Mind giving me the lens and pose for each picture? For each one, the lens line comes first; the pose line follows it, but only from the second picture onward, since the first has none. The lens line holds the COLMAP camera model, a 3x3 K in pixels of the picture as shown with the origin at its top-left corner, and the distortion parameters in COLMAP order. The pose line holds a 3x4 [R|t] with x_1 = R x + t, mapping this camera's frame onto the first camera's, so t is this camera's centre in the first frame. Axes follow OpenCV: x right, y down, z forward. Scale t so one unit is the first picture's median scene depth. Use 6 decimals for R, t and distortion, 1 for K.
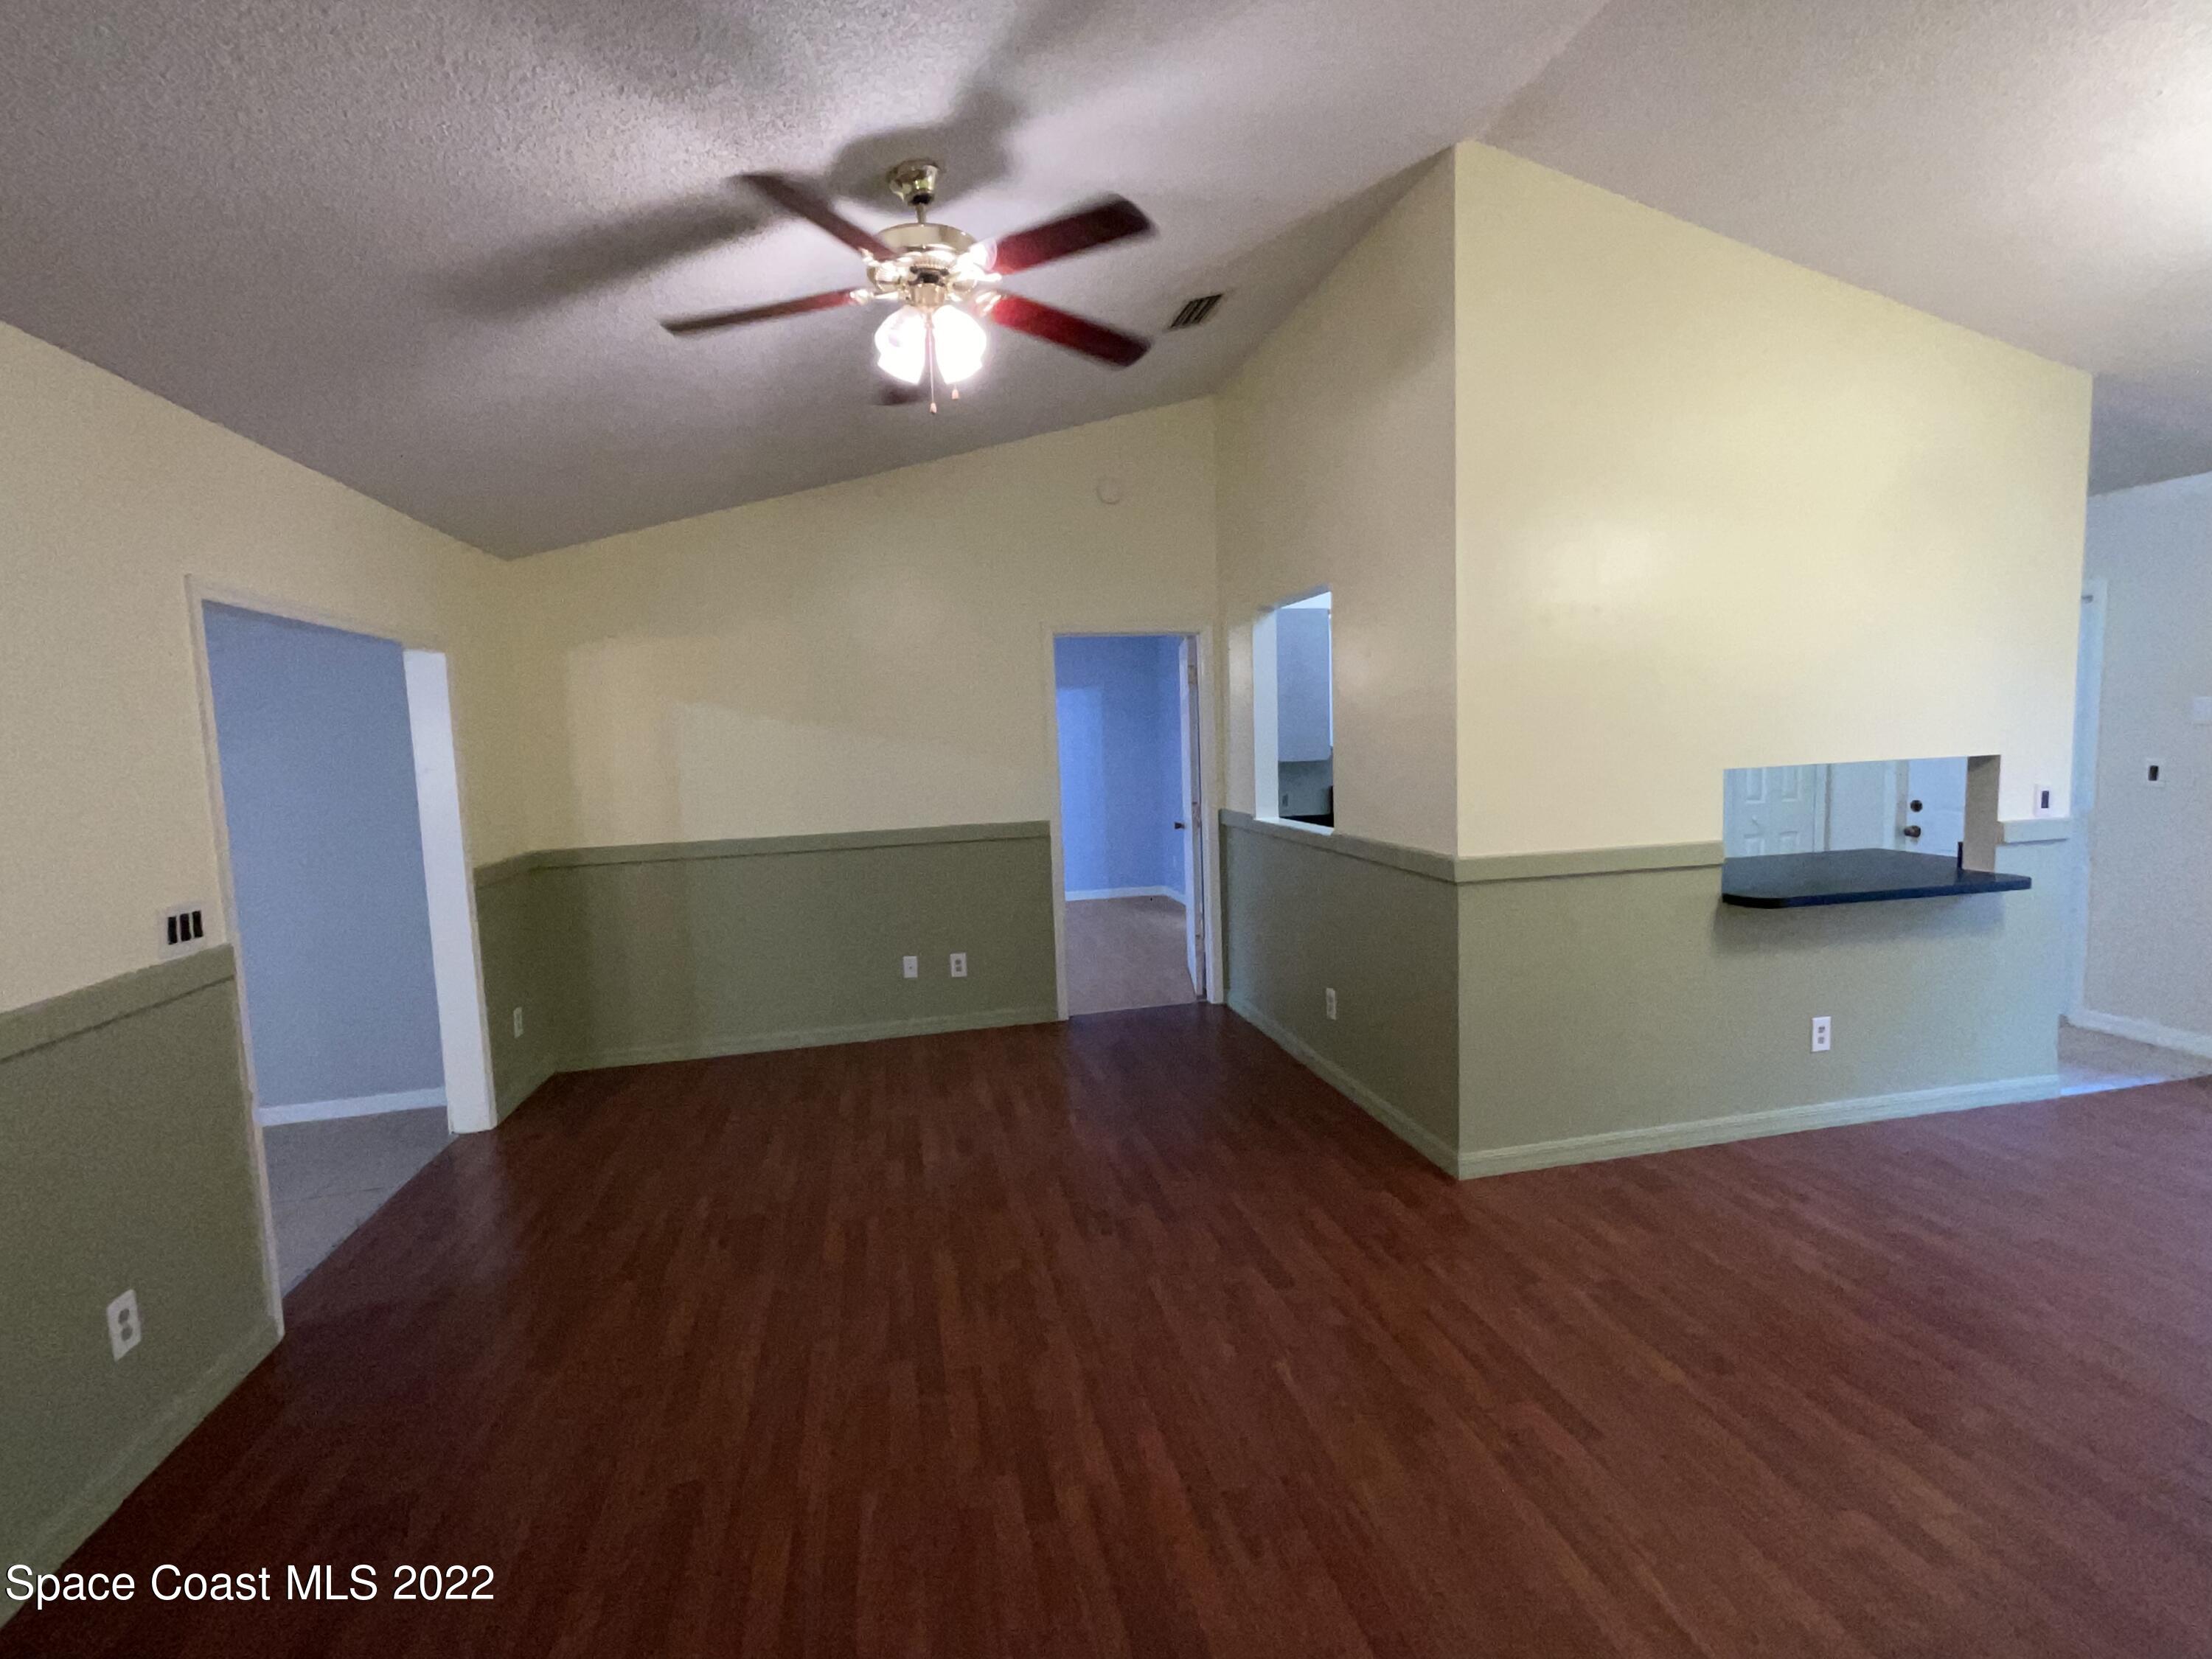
lens RADIAL K [[1041.7, 0, 1106.0], [0, 1041.7, 829.5], [0, 0, 1]] dist [0.001549, 0.000700]
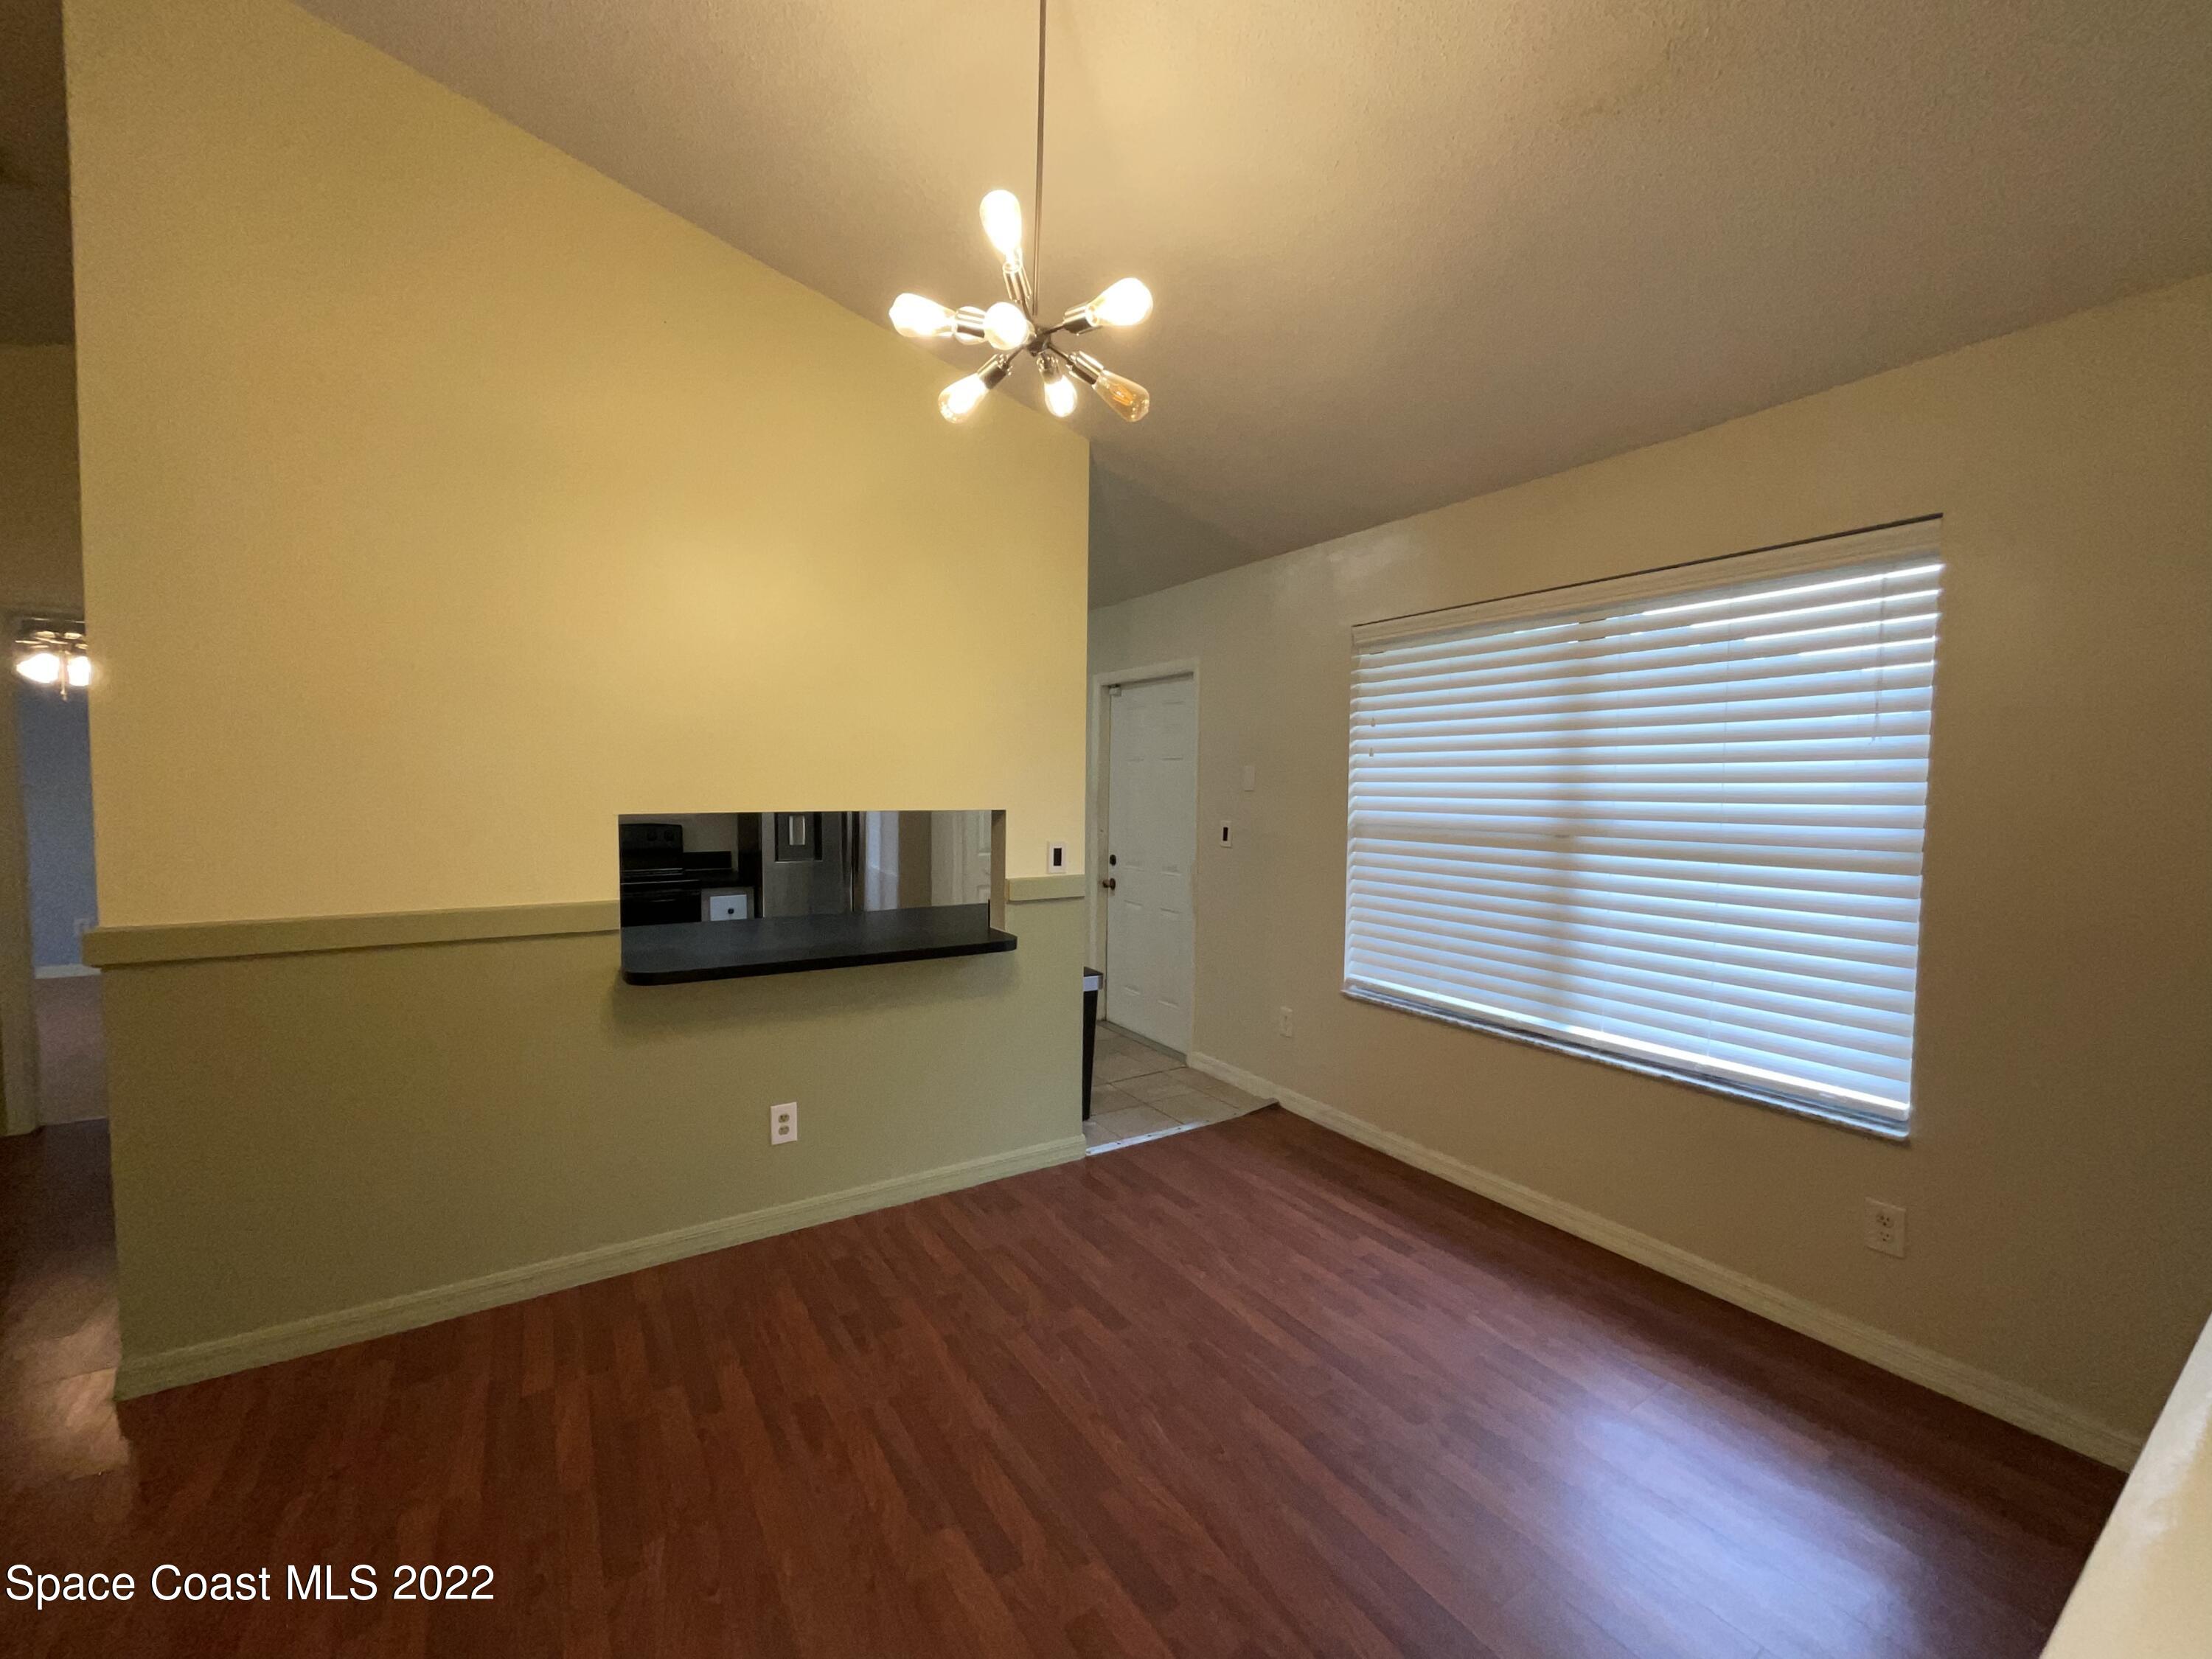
lens RADIAL K [[894.6, 0, 1116.5], [0, 894.6, 835.6], [0, 0, 1]] dist [-0.010141, -0.000012]
pose [[0.934381, 0.023860, 0.355475, 0.673844], [-0.009980, 0.999116, -0.040829, -0.015276], [-0.356136, 0.034602, 0.933793, 0.200223]]
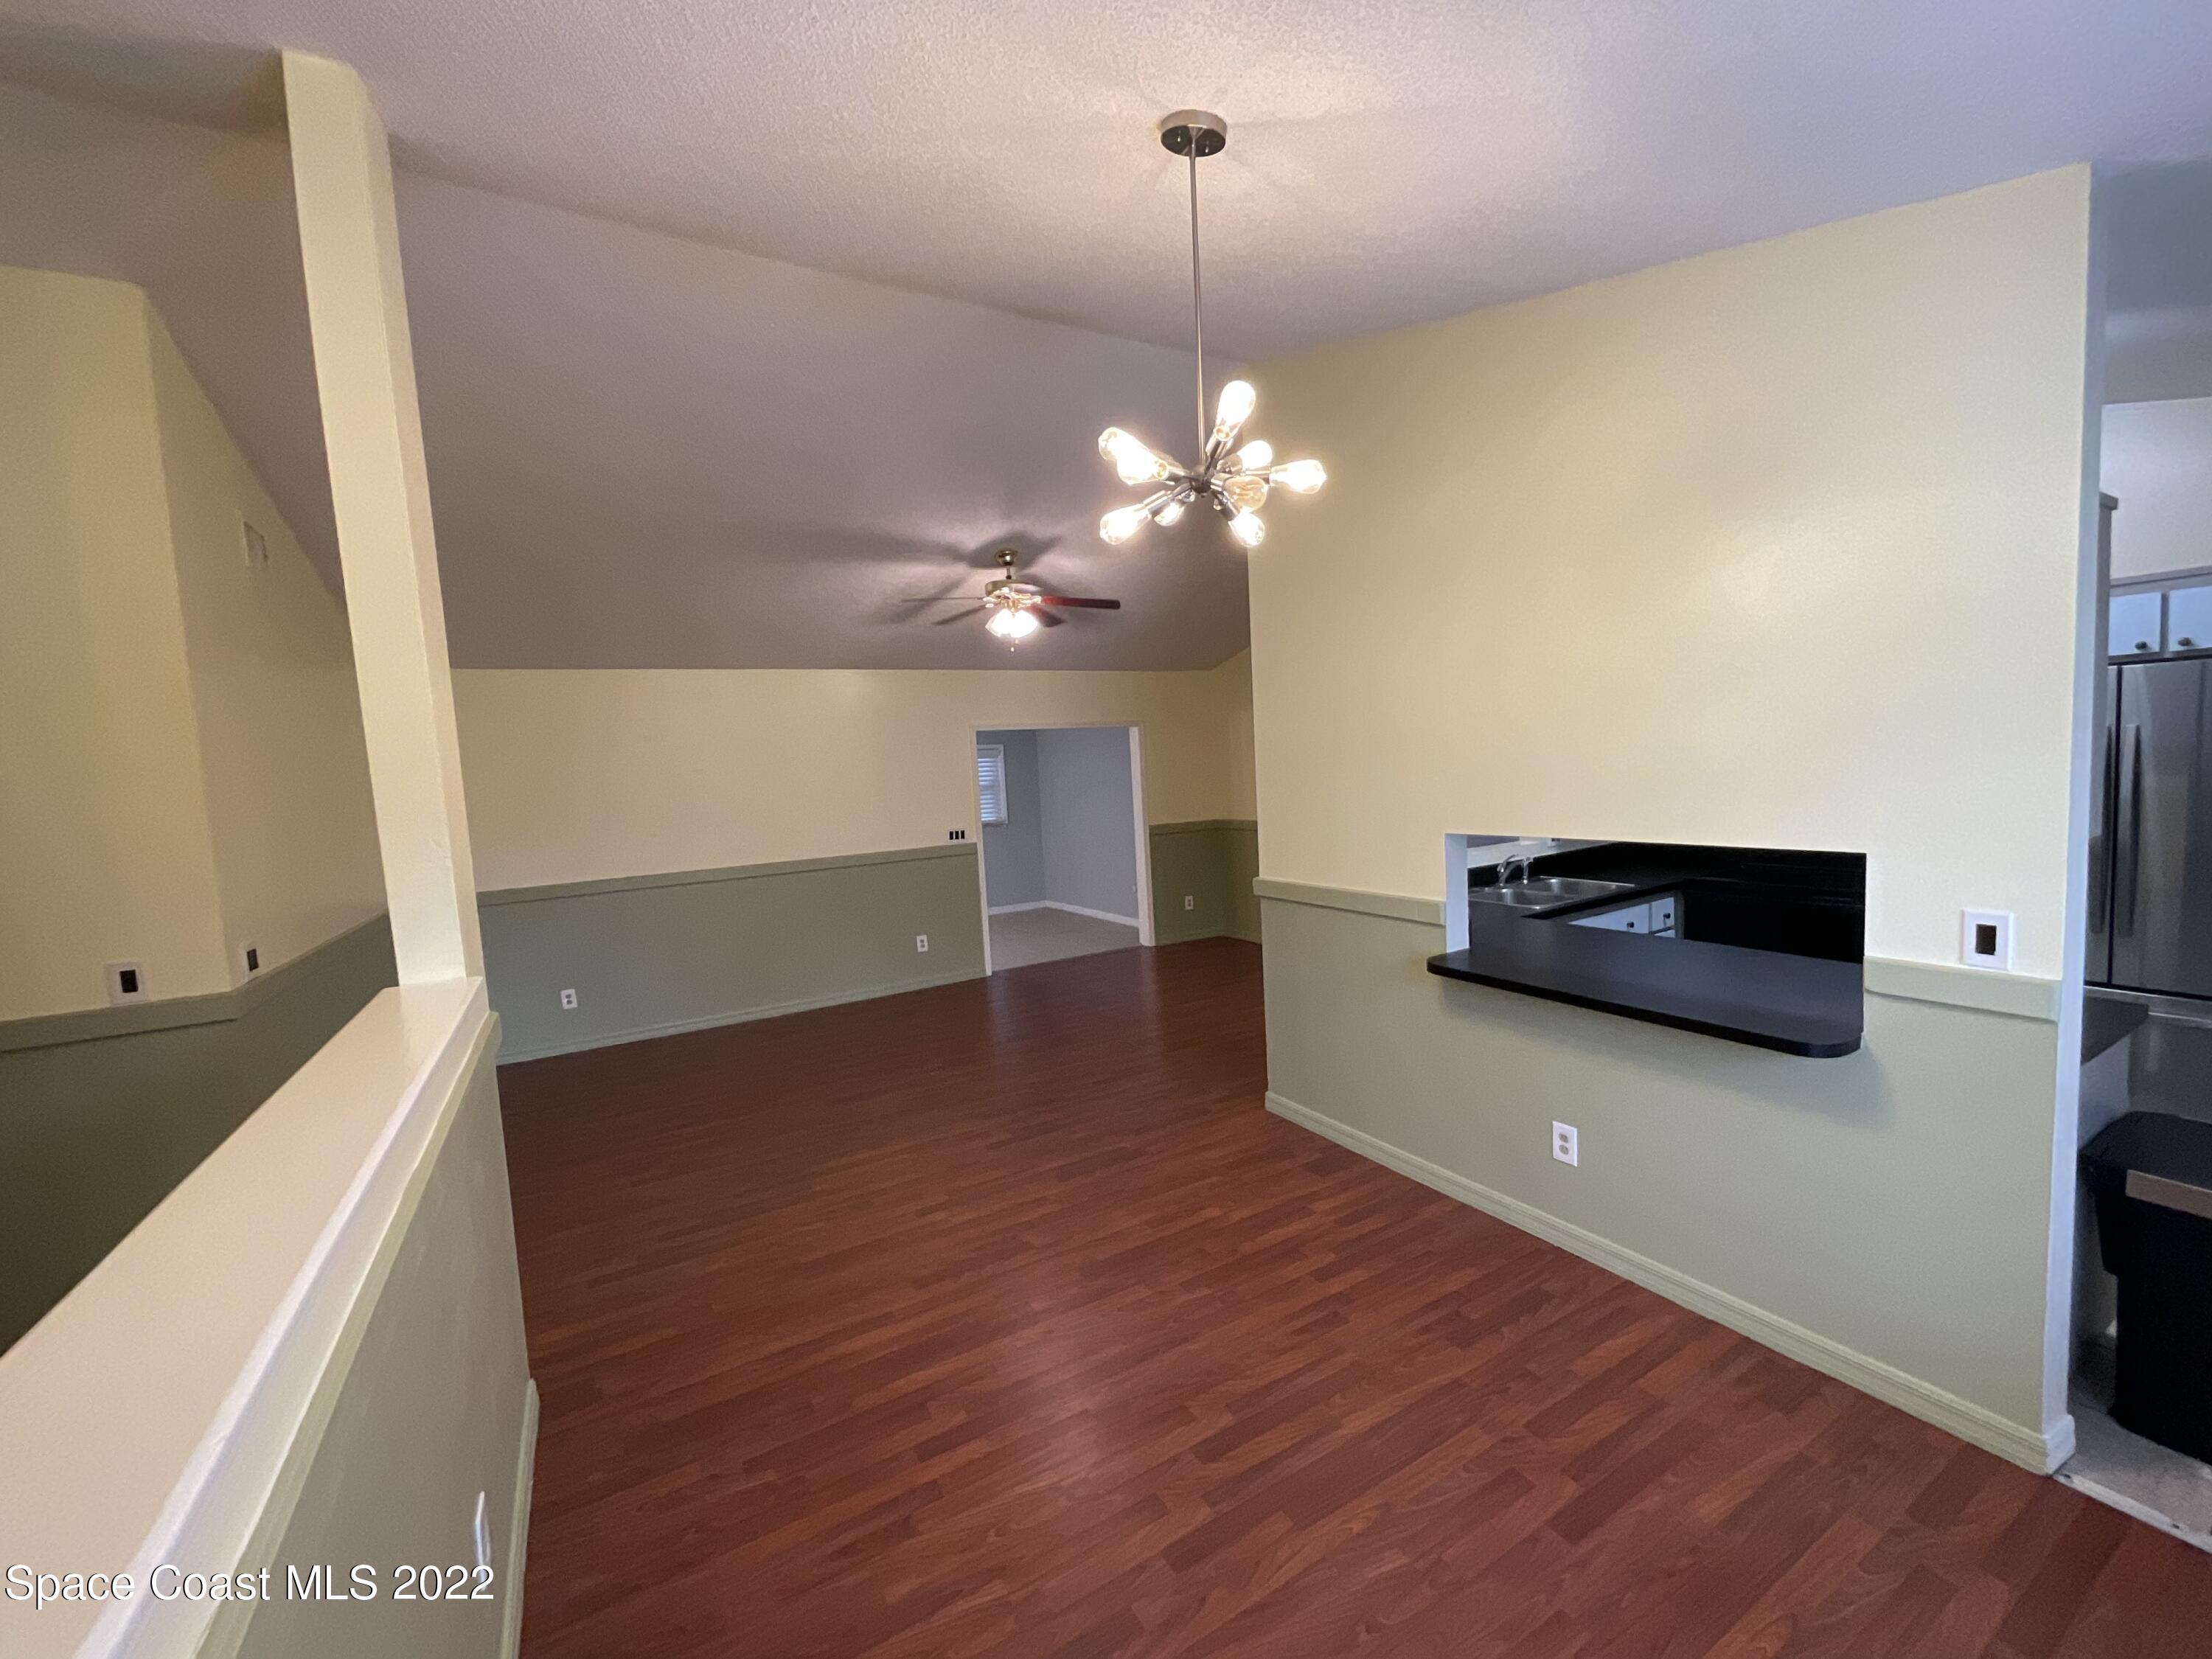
lens RADIAL K [[896.3, 0, 1111.6], [0, 896.3, 835.9], [0, 0, 1]] dist [-0.010735, 0.008290]
pose [[0.306920, 0.097989, -0.946677, 1.256799], [-0.042736, 0.995101, 0.089146, -0.113385], [0.950775, 0.013097, 0.309605, 0.397397]]
